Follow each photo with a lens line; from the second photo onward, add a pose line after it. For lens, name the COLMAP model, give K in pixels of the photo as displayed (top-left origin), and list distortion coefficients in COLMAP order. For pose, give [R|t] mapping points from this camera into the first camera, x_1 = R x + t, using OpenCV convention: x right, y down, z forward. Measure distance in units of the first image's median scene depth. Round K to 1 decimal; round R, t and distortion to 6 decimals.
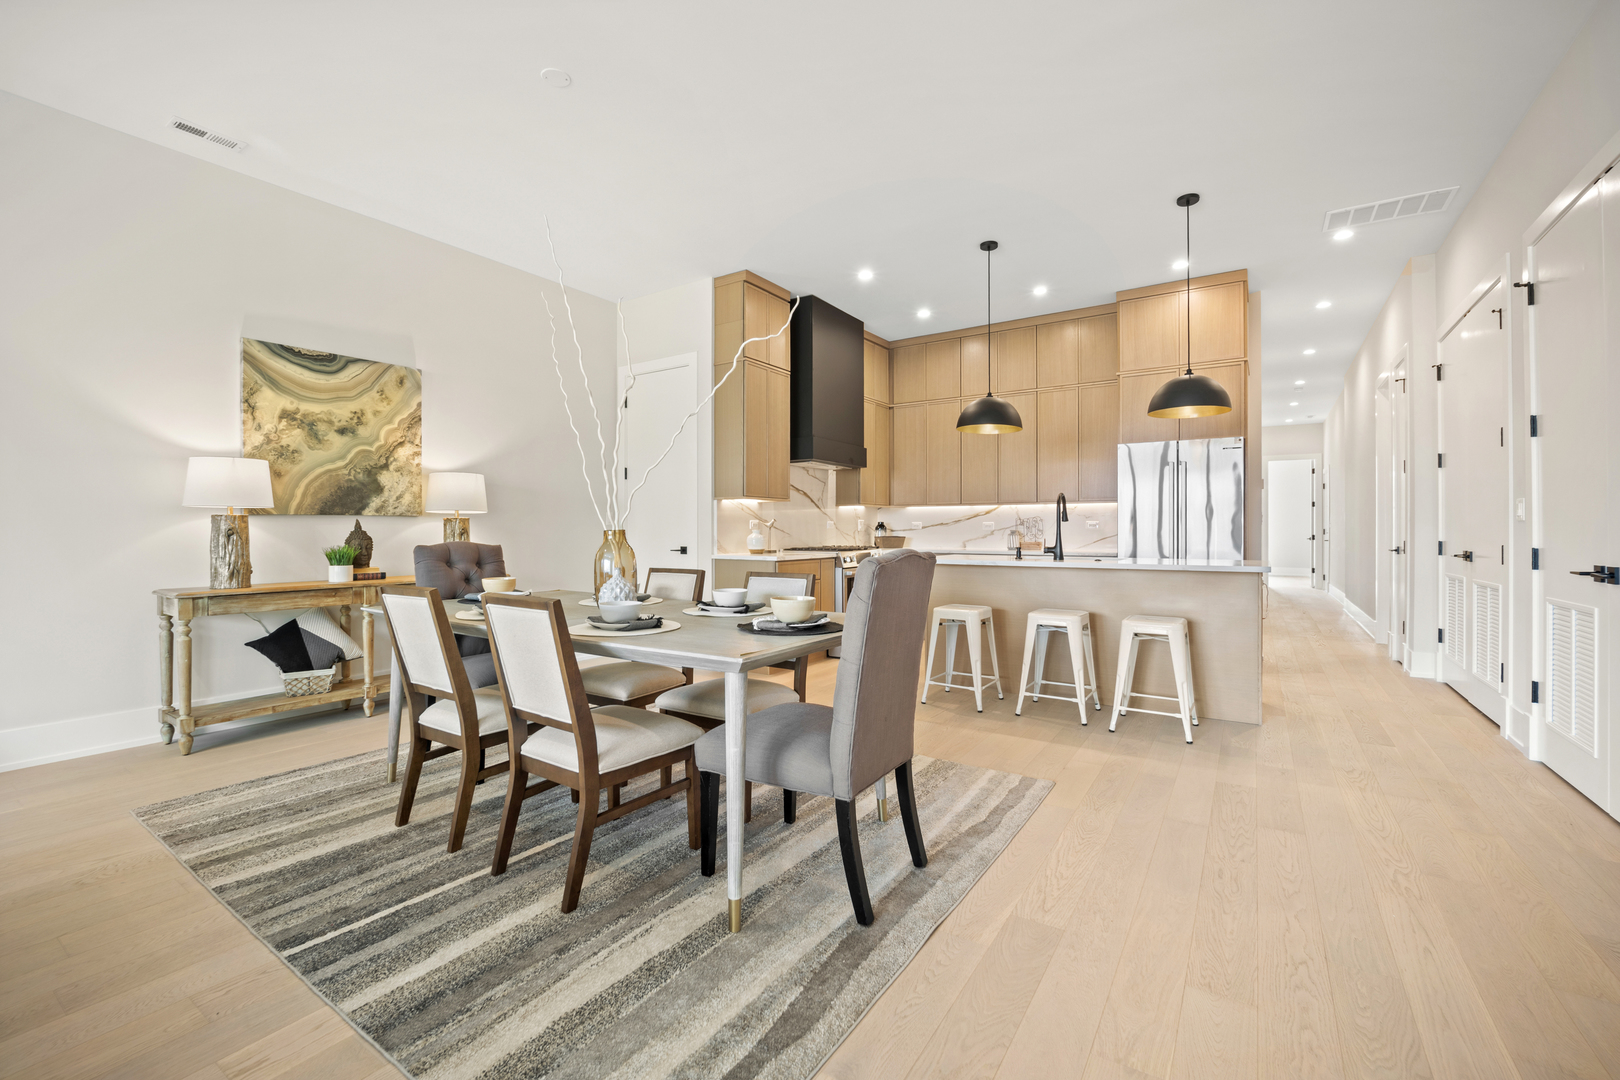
lens RADIAL K [[686.2, 0, 810.2], [0, 686.2, 532.4], [0, 0, 1]] dist [-0.020811, -0.000064]
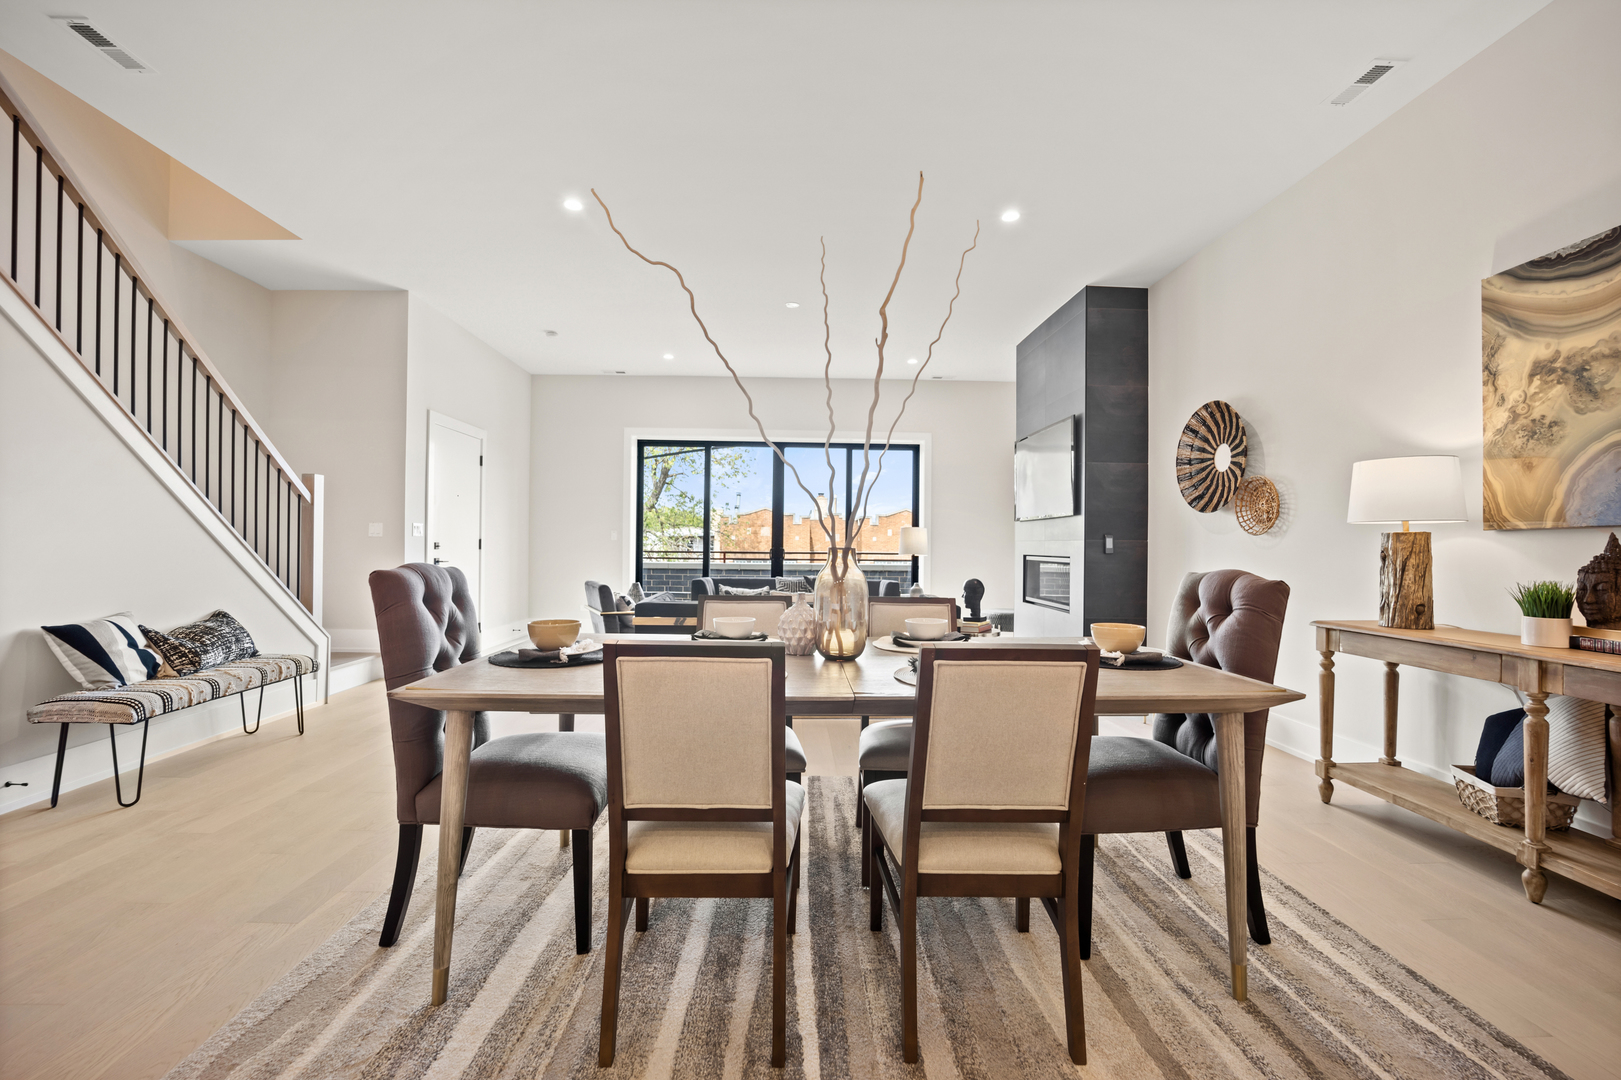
lens RADIAL K [[672.9, 0, 807.1], [0, 672.9, 542.9], [0, 0, 1]] dist [-0.020753, 0.000432]
pose [[-0.821860, -0.008994, -0.569619, 0.112846], [-0.010439, 0.999945, -0.000727, -0.005608], [0.569594, 0.005349, -0.821908, 1.043296]]
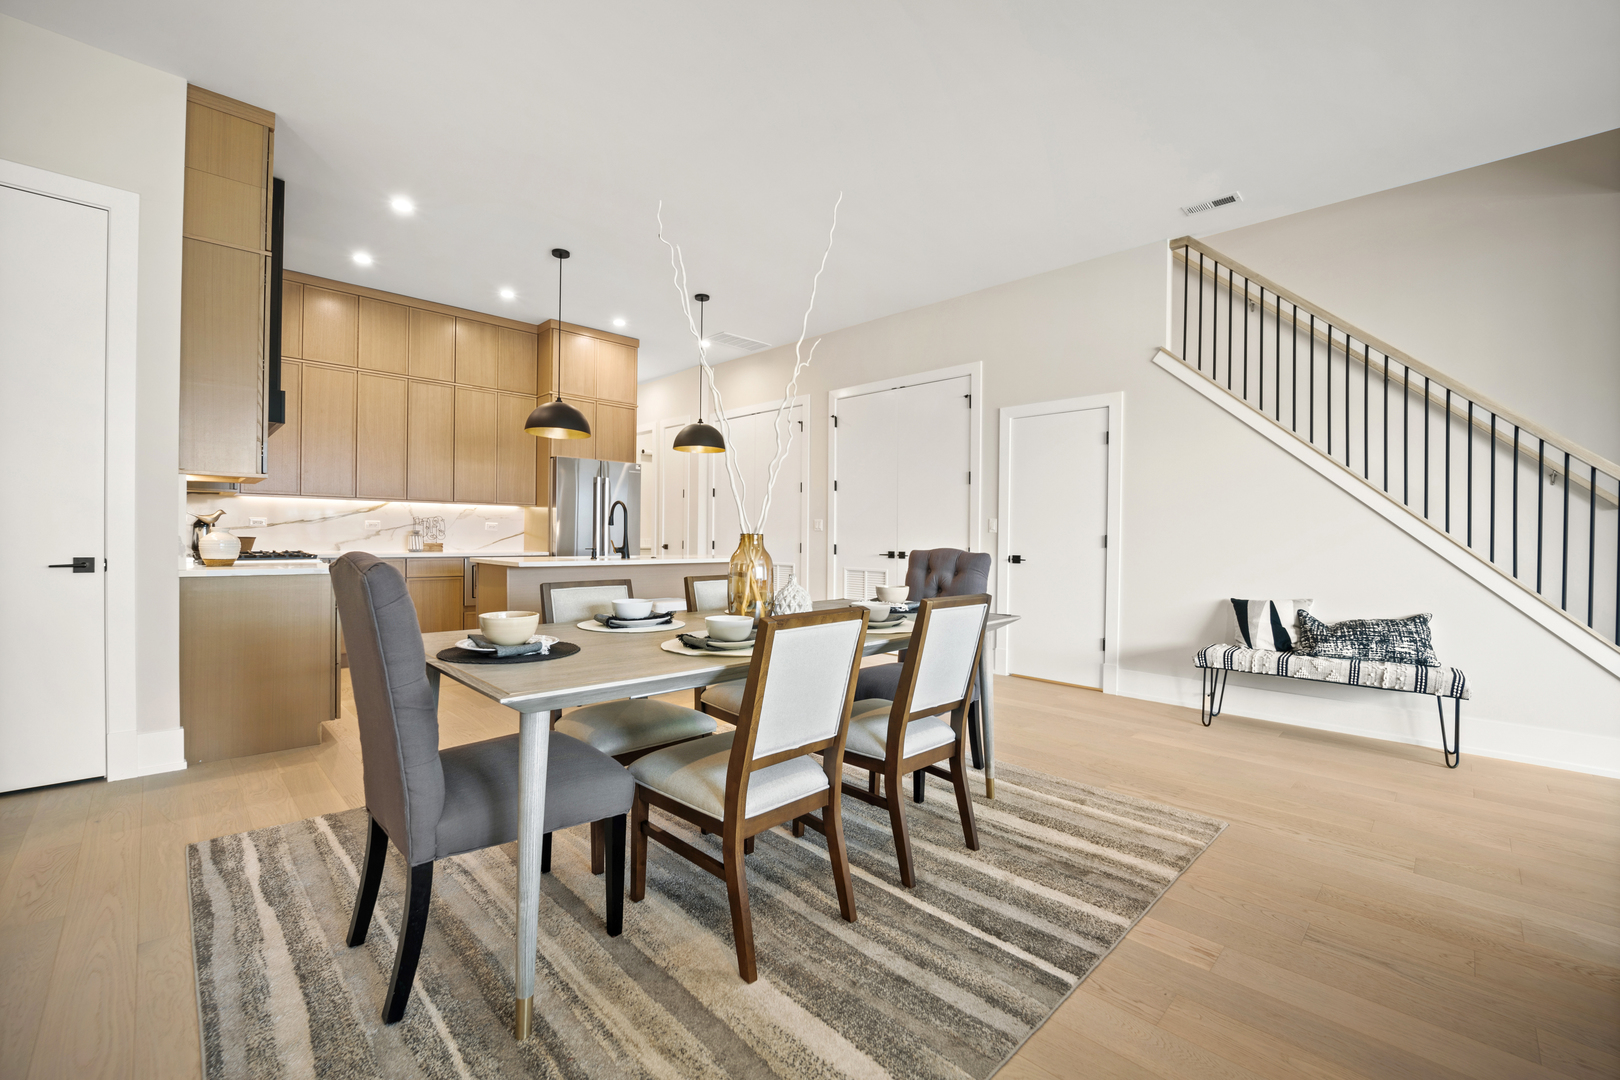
lens RADIAL K [[669.6, 0, 810.0], [0, 669.6, 540.0], [0, 0, 1]] dist [-0.025001, 0.000023]
pose [[0.206099, -0.003196, 0.978526, -0.736811], [-0.010403, 0.999931, 0.005457, -0.001080], [-0.978476, -0.011304, 0.206051, 0.490238]]
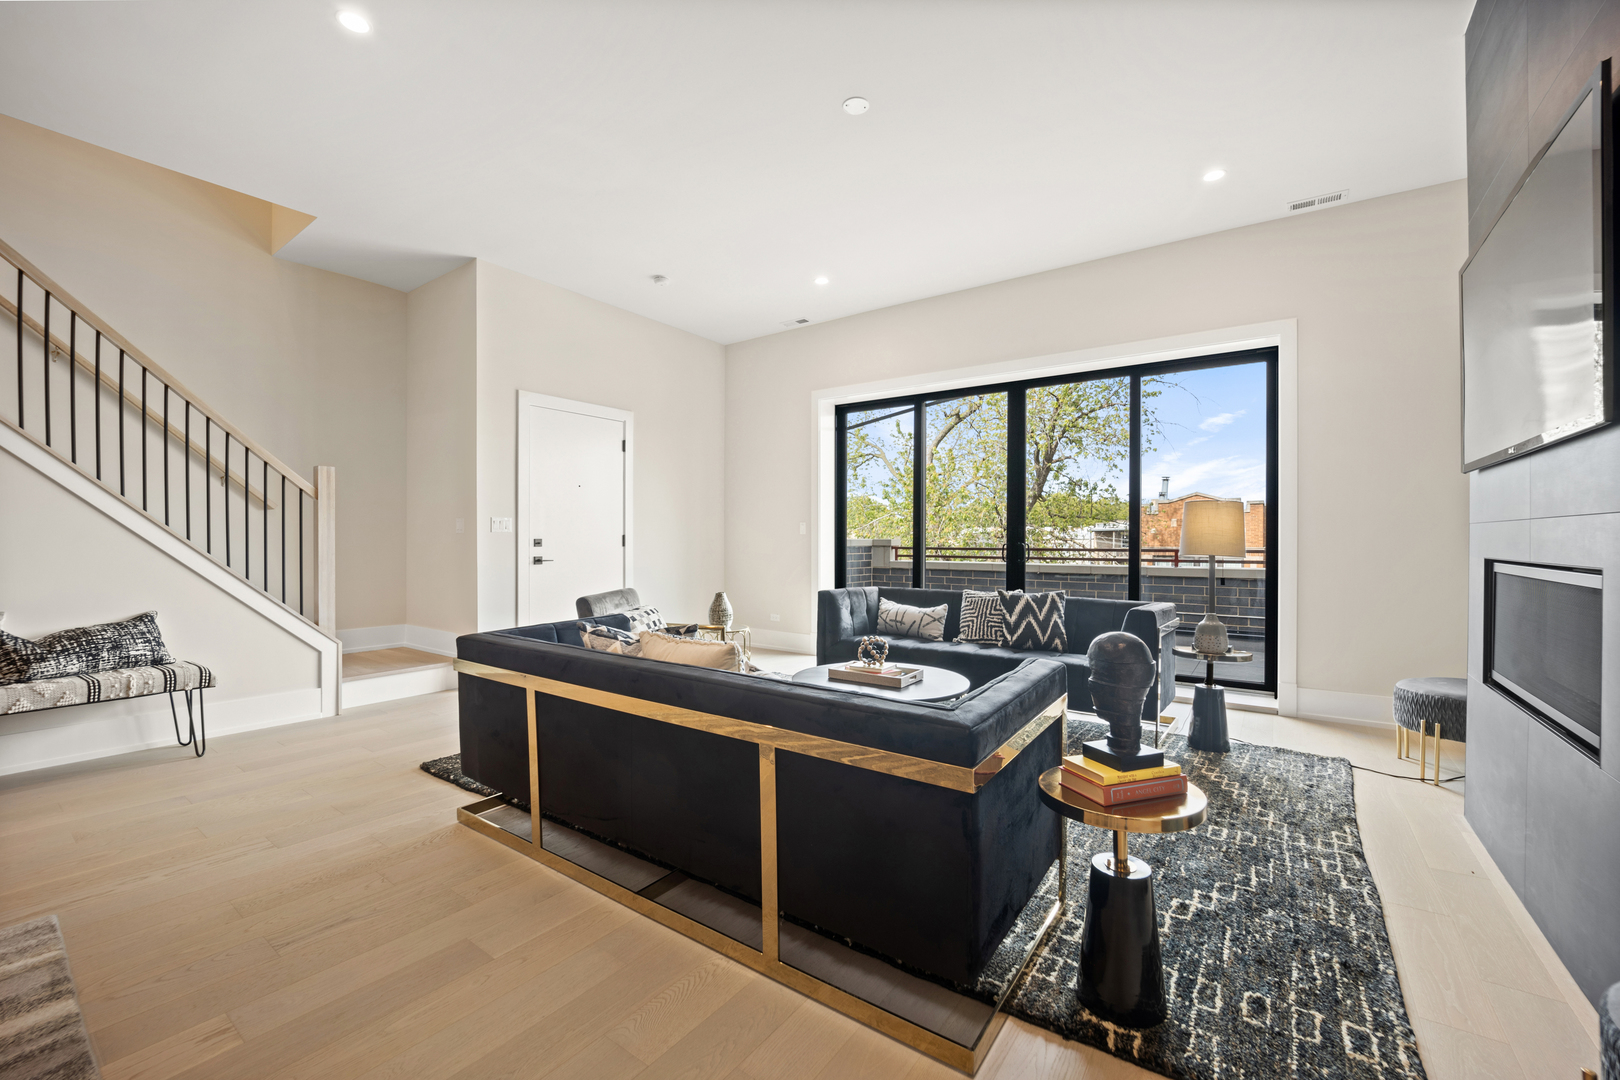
lens RADIAL K [[659.8, 0, 807.3], [0, 659.8, 544.2], [0, 0, 1]] dist [-0.024395, 0.003146]
pose [[-0.998908, -0.000935, 0.046714, -0.603901], [-0.000425, 0.999940, 0.010921, -0.003009], [-0.046721, 0.010889, -0.998849, 0.652368]]
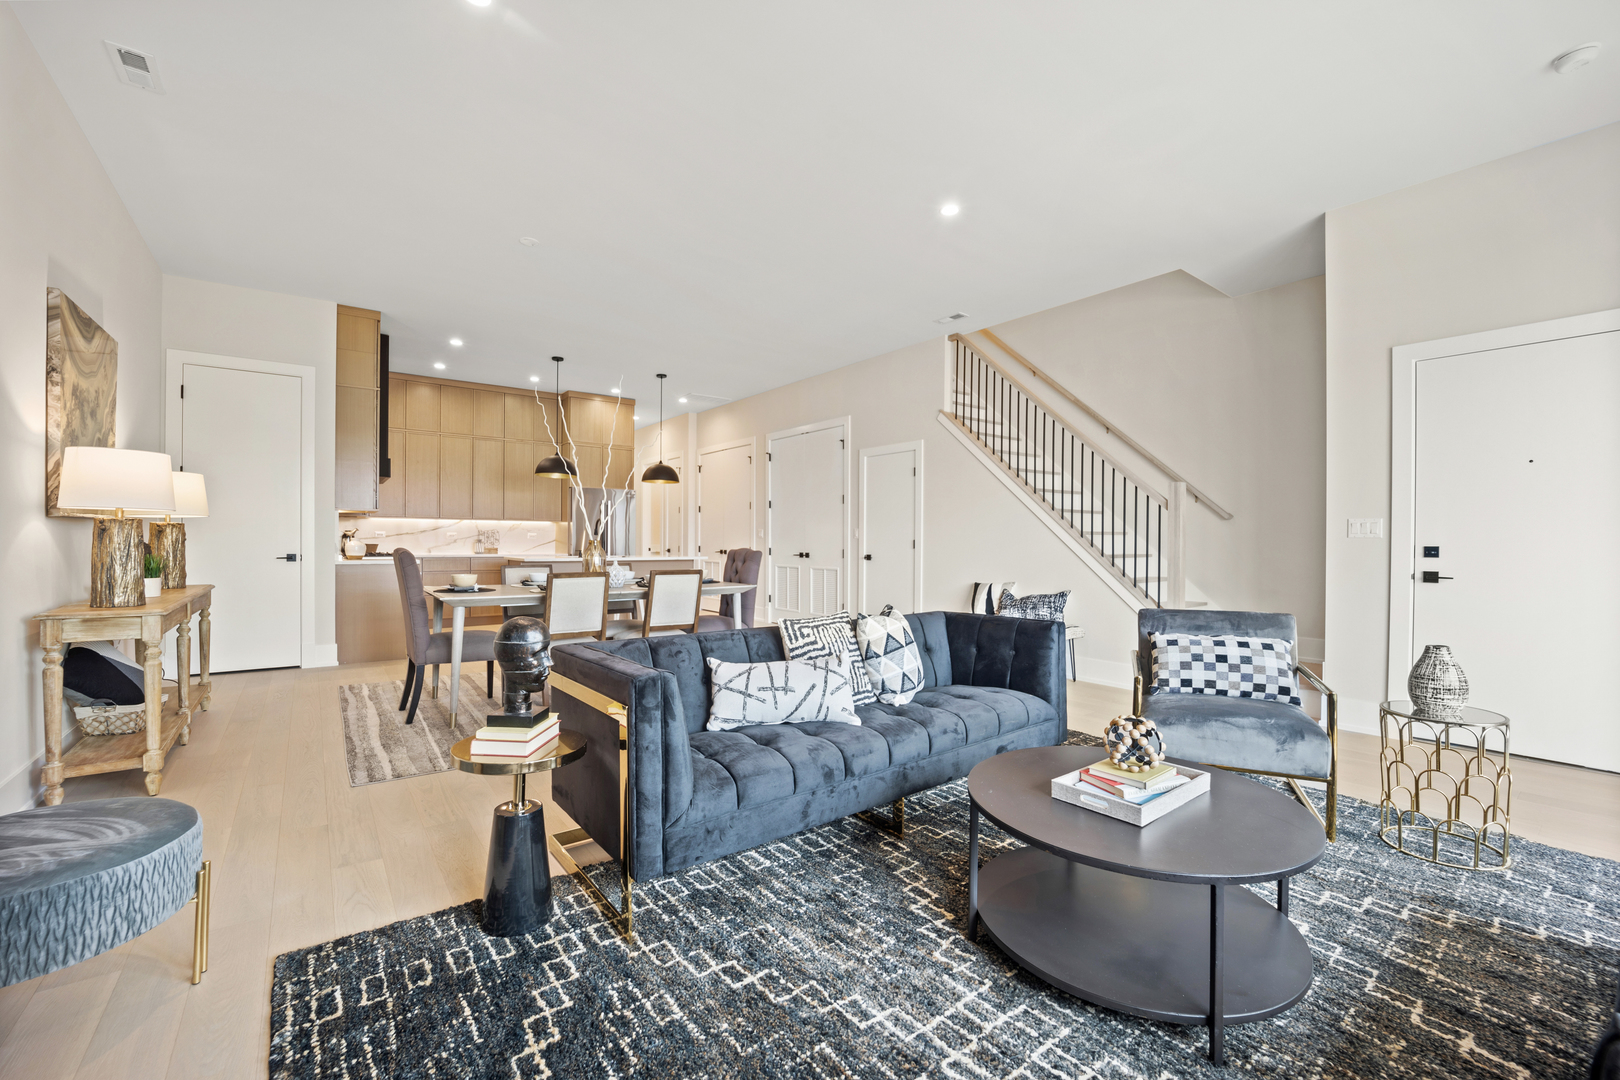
lens RADIAL K [[658.2, 0, 806.2], [0, 658.2, 542.3], [0, 0, 1]] dist [-0.019995, -0.000240]
pose [[0.336089, 0.001571, 0.941829, -1.120190], [-0.005043, 0.999987, 0.000132, -0.000793], [-0.941817, -0.004794, 0.336092, -0.057292]]
